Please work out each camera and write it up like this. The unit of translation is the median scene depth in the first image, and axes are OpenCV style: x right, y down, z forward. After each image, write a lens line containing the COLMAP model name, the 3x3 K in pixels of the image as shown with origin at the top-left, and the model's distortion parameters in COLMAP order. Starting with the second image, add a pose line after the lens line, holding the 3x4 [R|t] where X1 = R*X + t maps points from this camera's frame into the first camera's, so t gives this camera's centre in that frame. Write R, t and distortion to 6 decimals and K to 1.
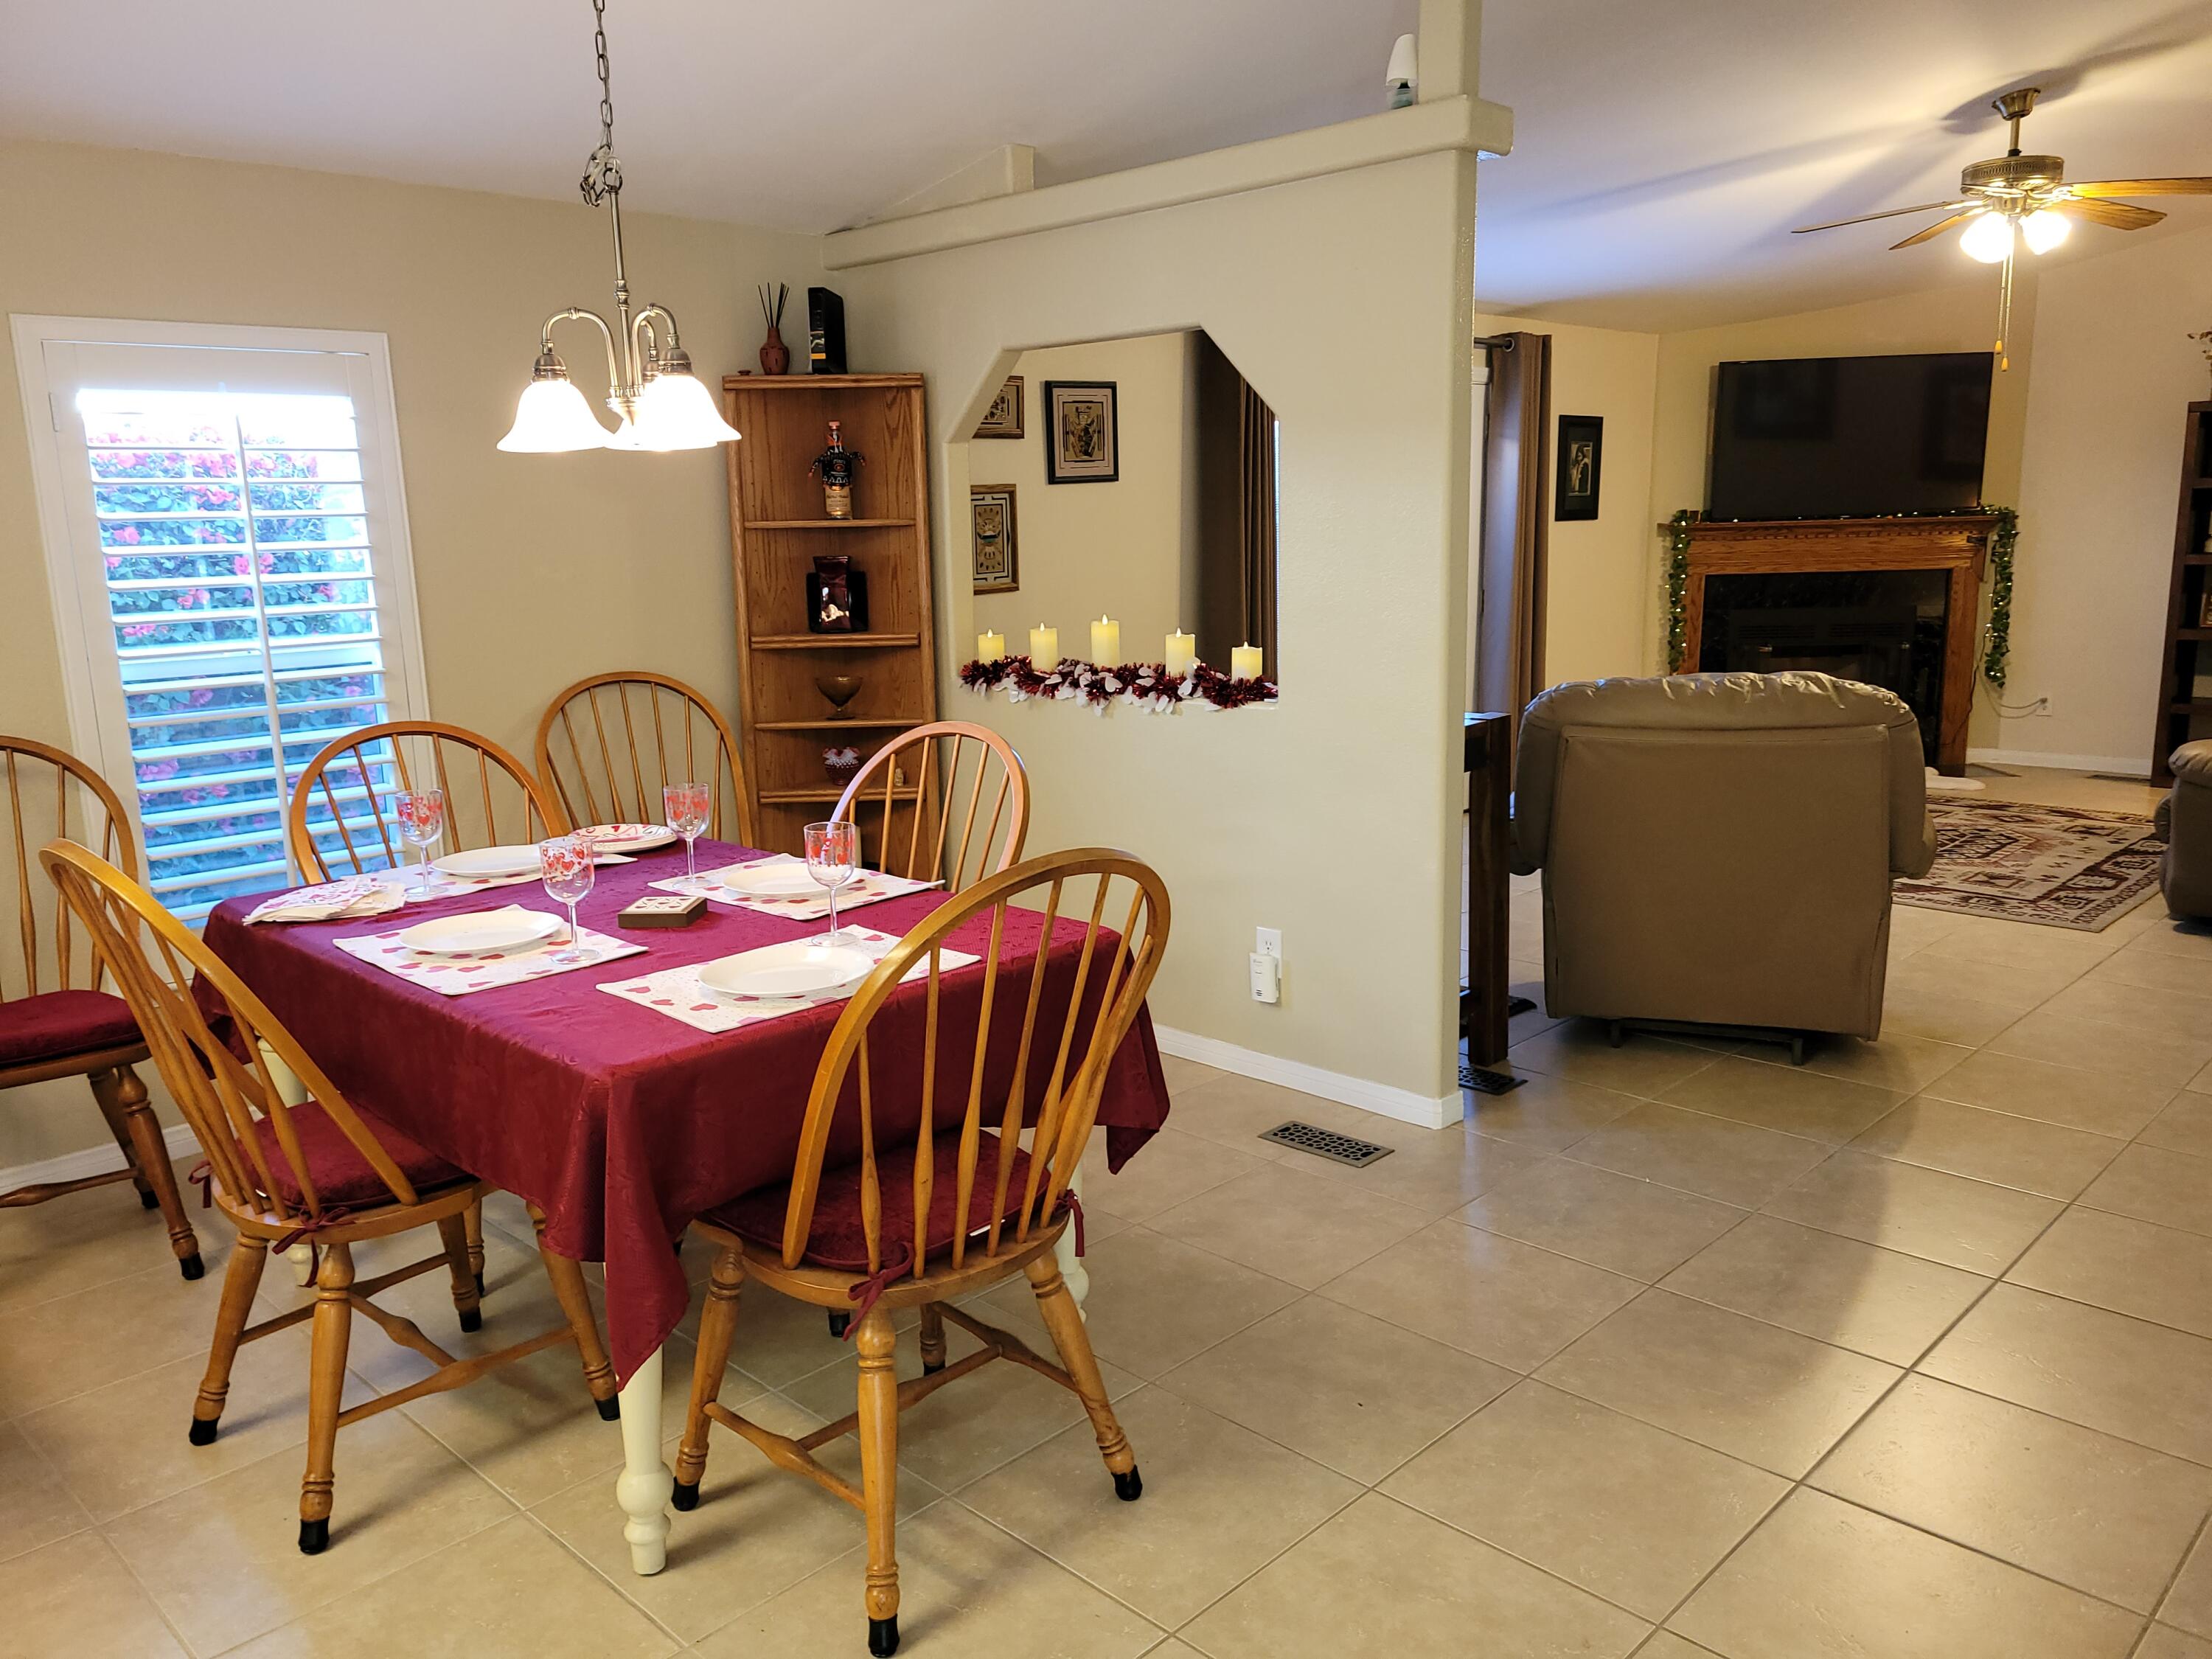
lens RADIAL K [[1656.3, 0, 1088.3], [0, 1656.3, 820.2], [0, 0, 1]] dist [0.058594, -0.043045]
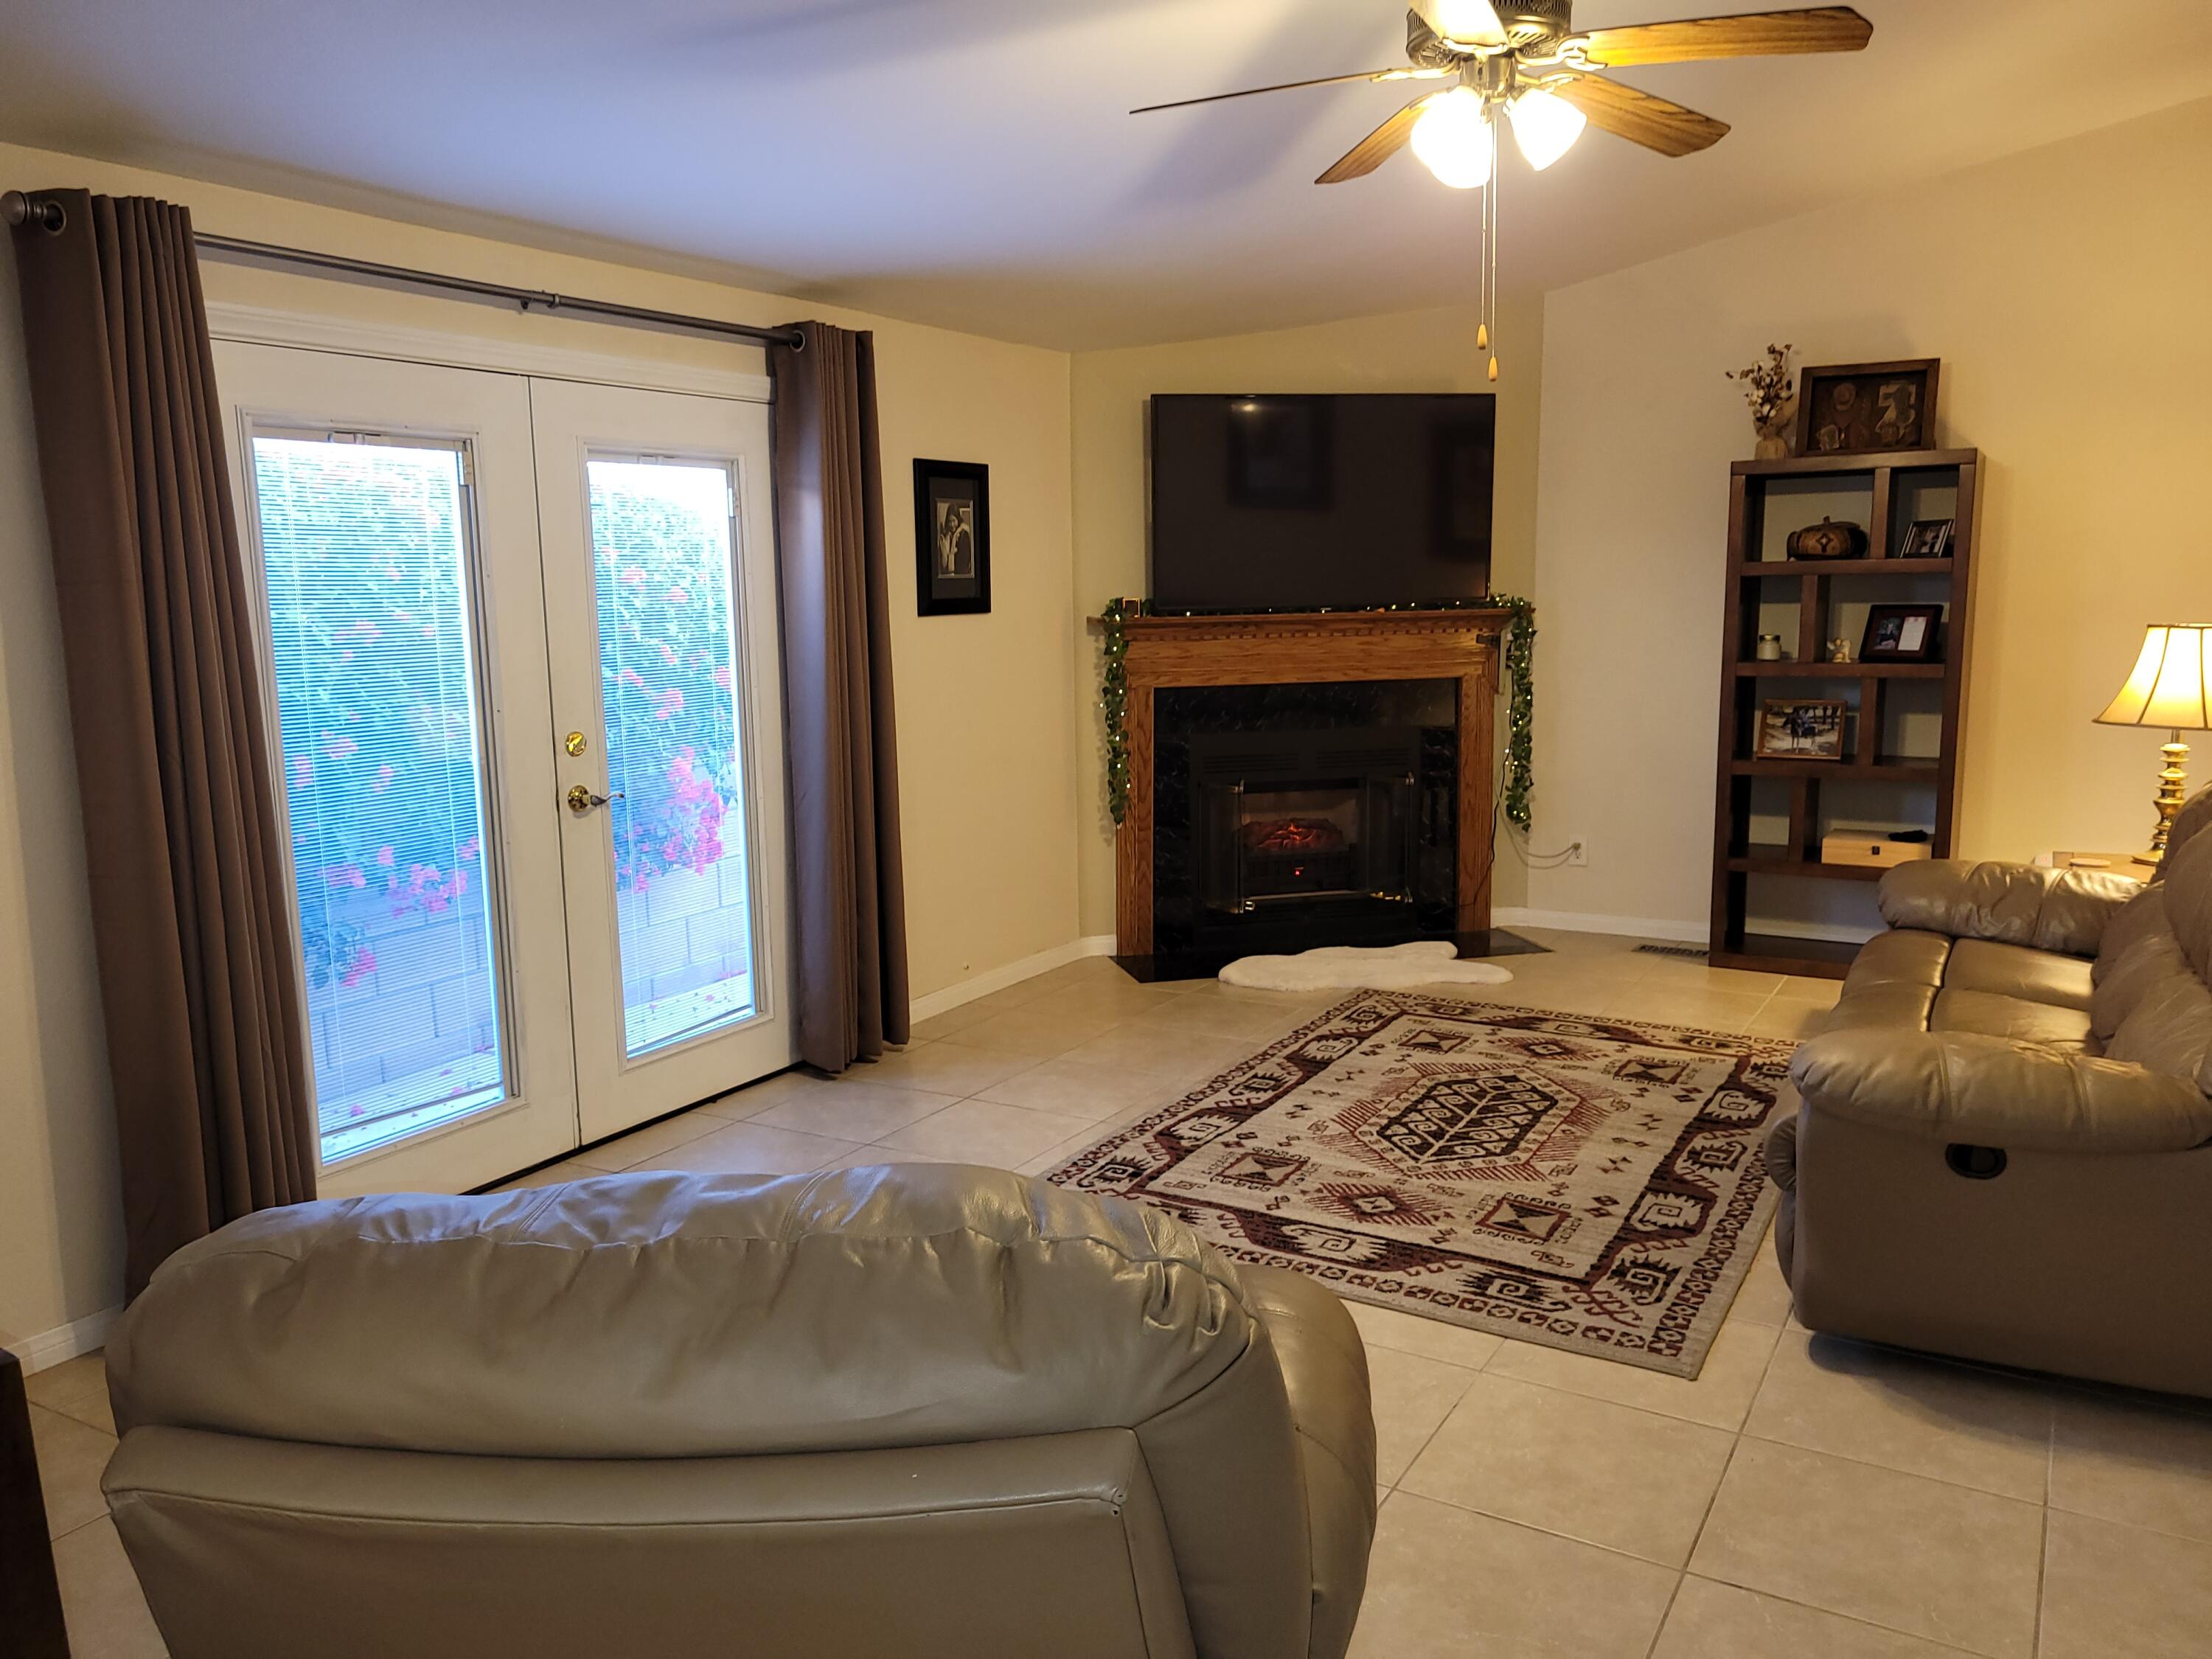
lens RADIAL K [[1656.3, 0, 1120.2], [0, 1656.3, 841.5], [0, 0, 1]] dist [0.058594, -0.043045]
pose [[0.968240, -0.035731, 0.247455, 0.178700], [0.042375, 0.998869, -0.021577, -0.066751], [-0.246404, 0.031378, 0.968659, 0.315354]]
